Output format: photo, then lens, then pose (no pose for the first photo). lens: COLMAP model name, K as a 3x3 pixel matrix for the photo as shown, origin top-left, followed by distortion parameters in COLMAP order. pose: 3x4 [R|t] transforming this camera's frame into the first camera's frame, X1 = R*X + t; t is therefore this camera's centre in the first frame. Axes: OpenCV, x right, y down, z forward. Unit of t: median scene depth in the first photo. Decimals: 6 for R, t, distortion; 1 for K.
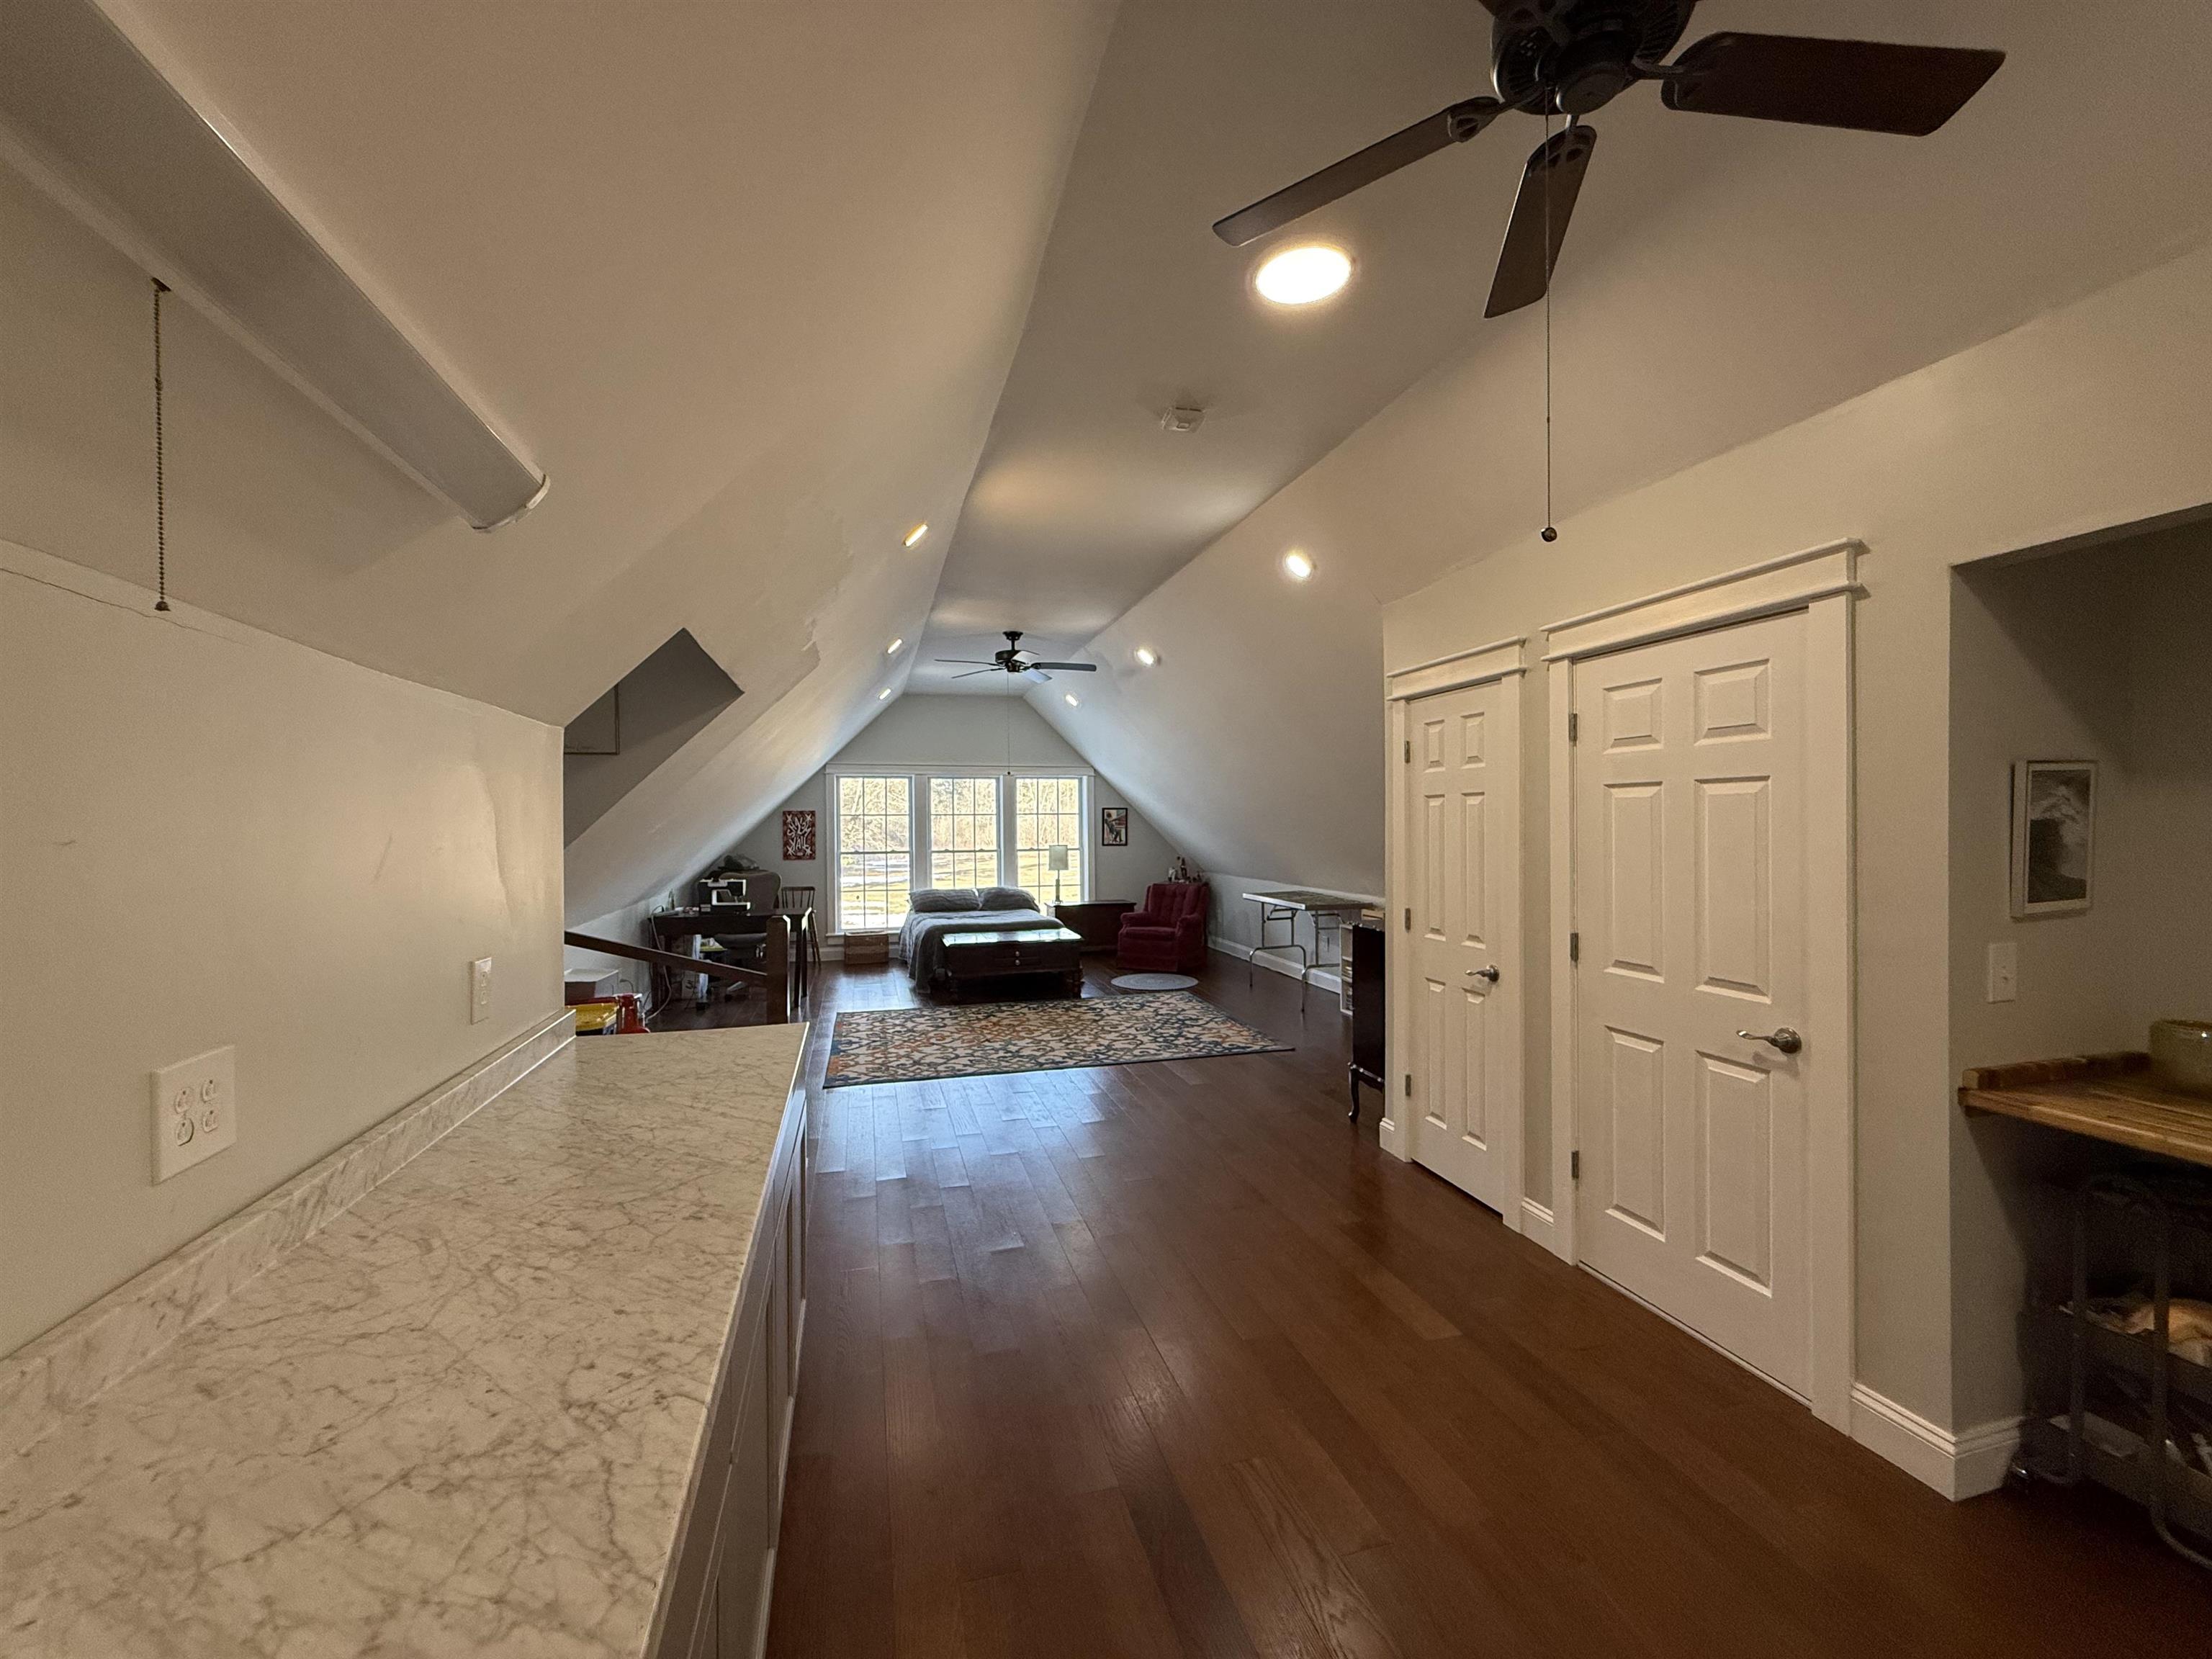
lens RADIAL K [[885.3, 0, 1097.2], [0, 885.3, 827.0], [0, 0, 1]] dist [-0.000619, -0.000156]
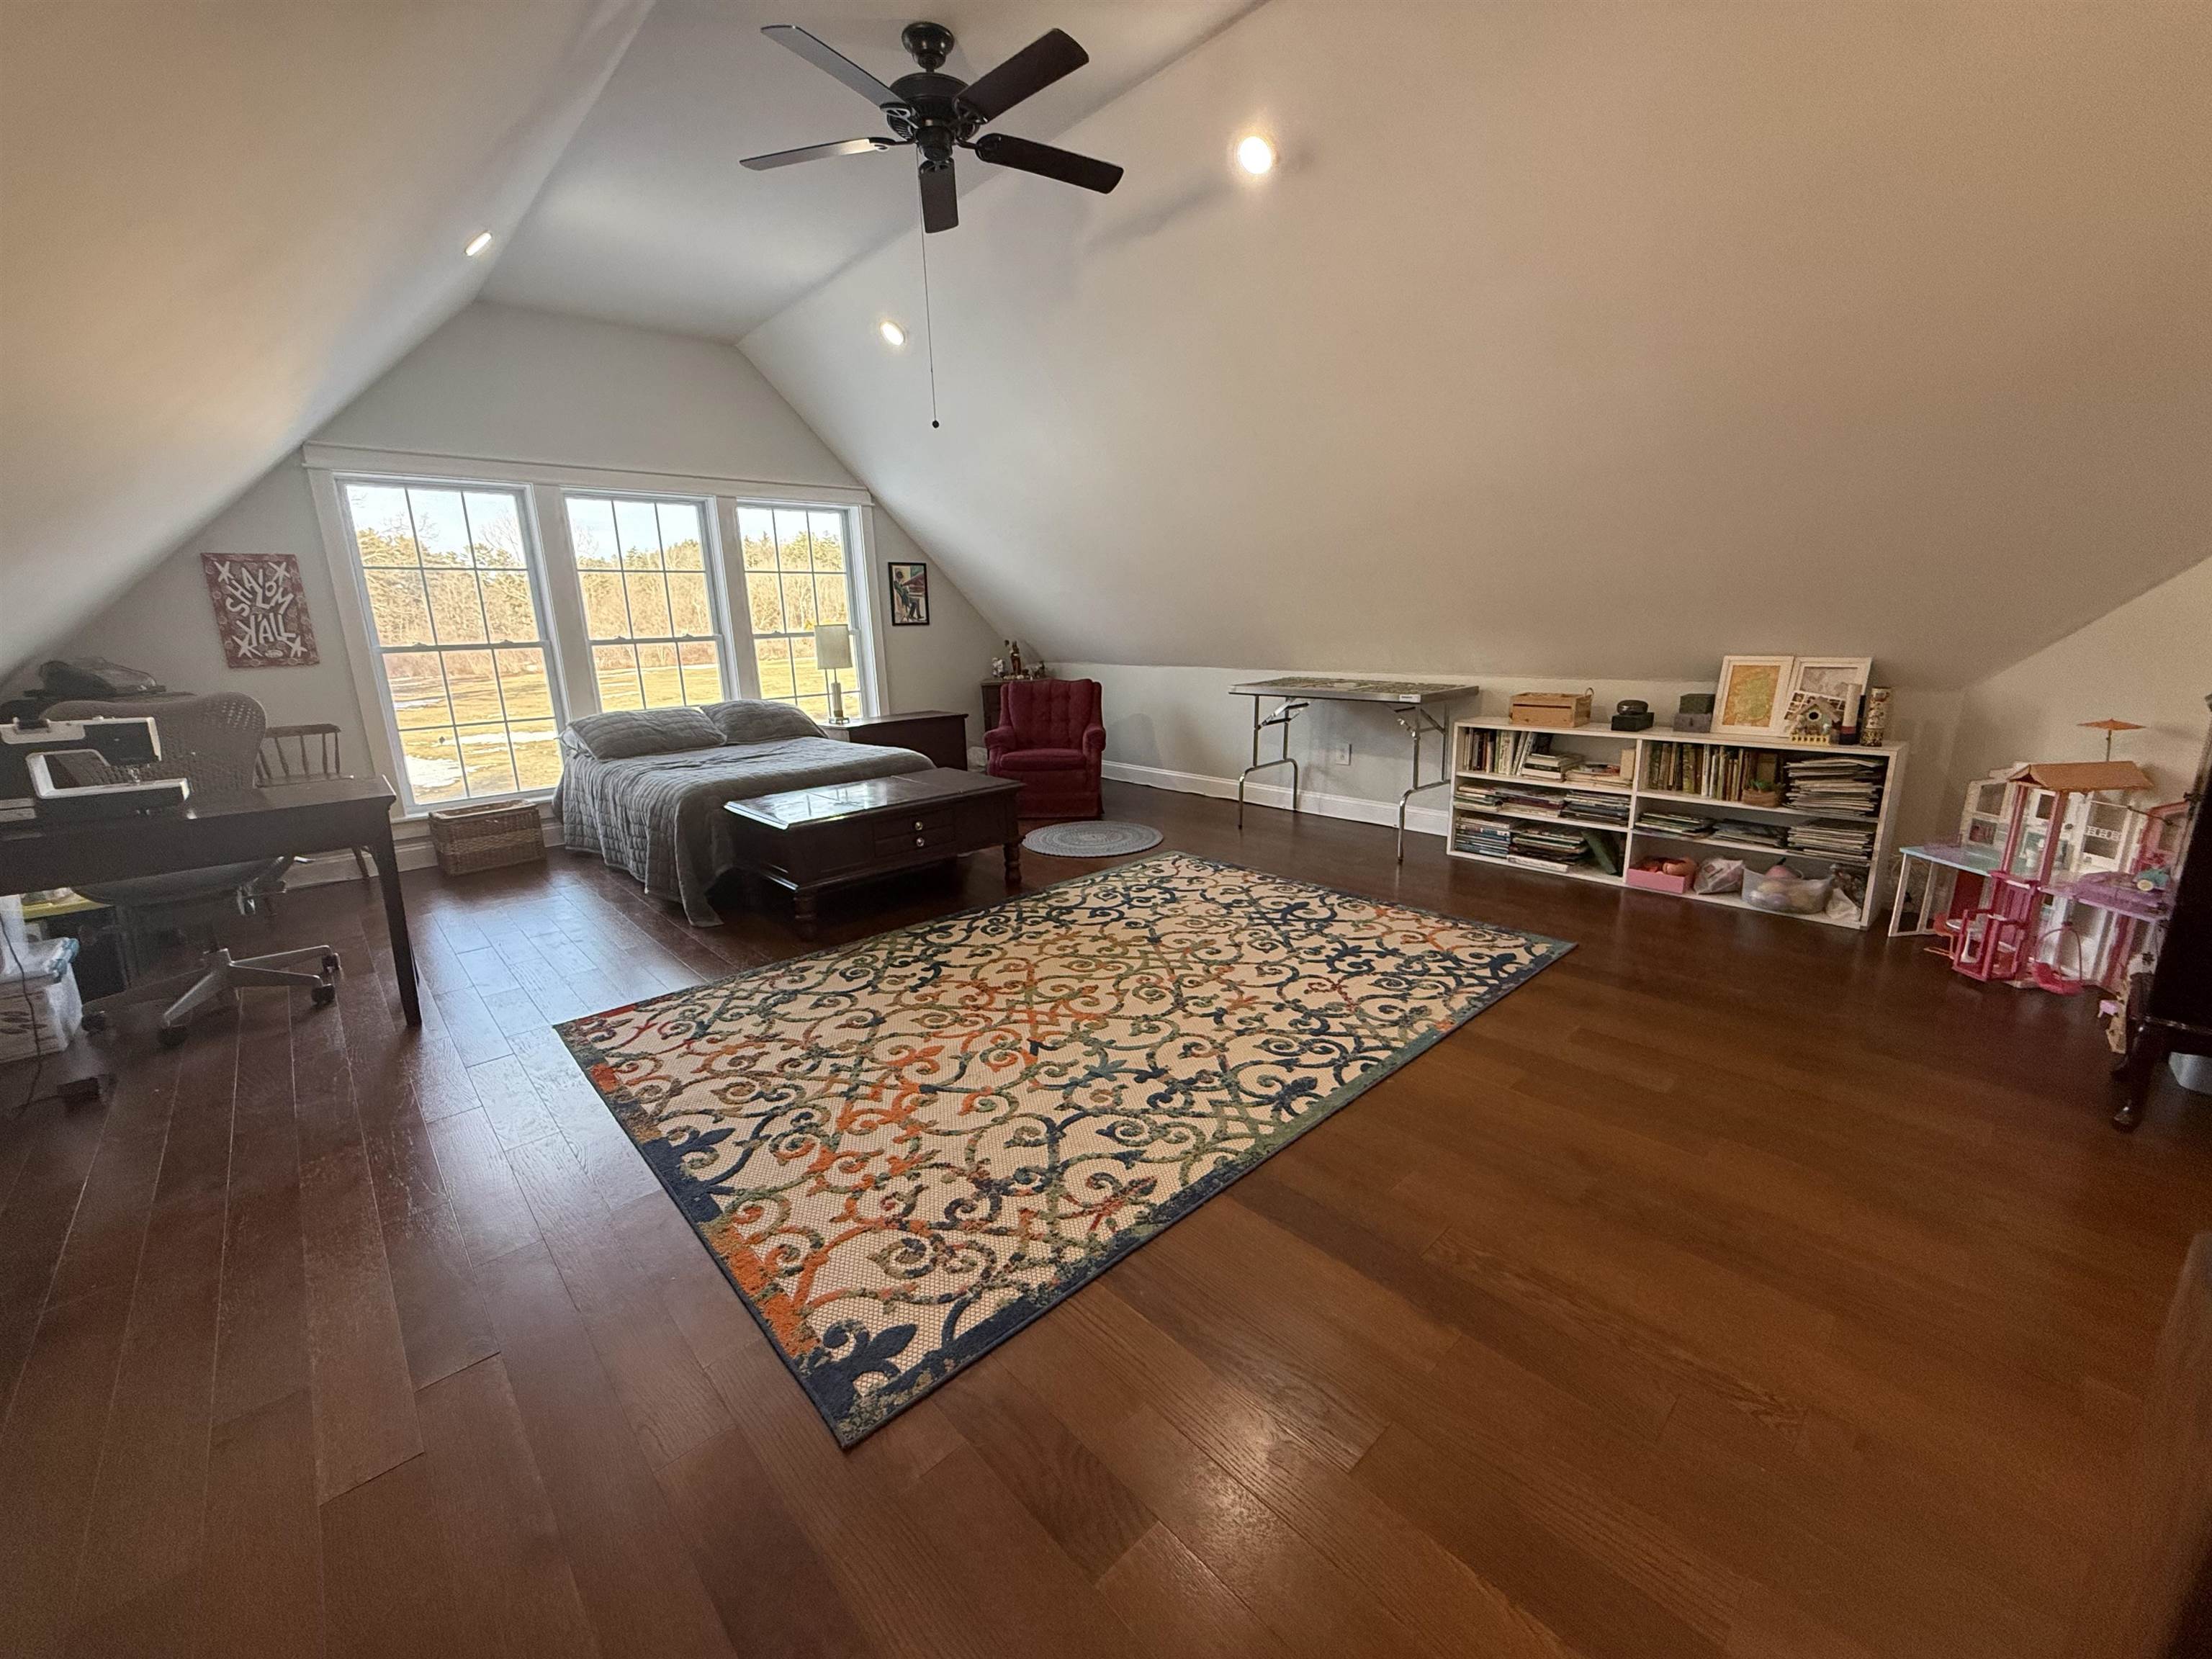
lens RADIAL K [[885.3, 0, 1103.2], [0, 885.3, 834.5], [0, 0, 1]] dist [-0.000619, -0.000156]
pose [[0.885663, -0.127544, 0.446468, -0.174573], [0.023426, 0.972584, 0.231370, 0.025432], [-0.463737, -0.194456, 0.864369, 0.396771]]
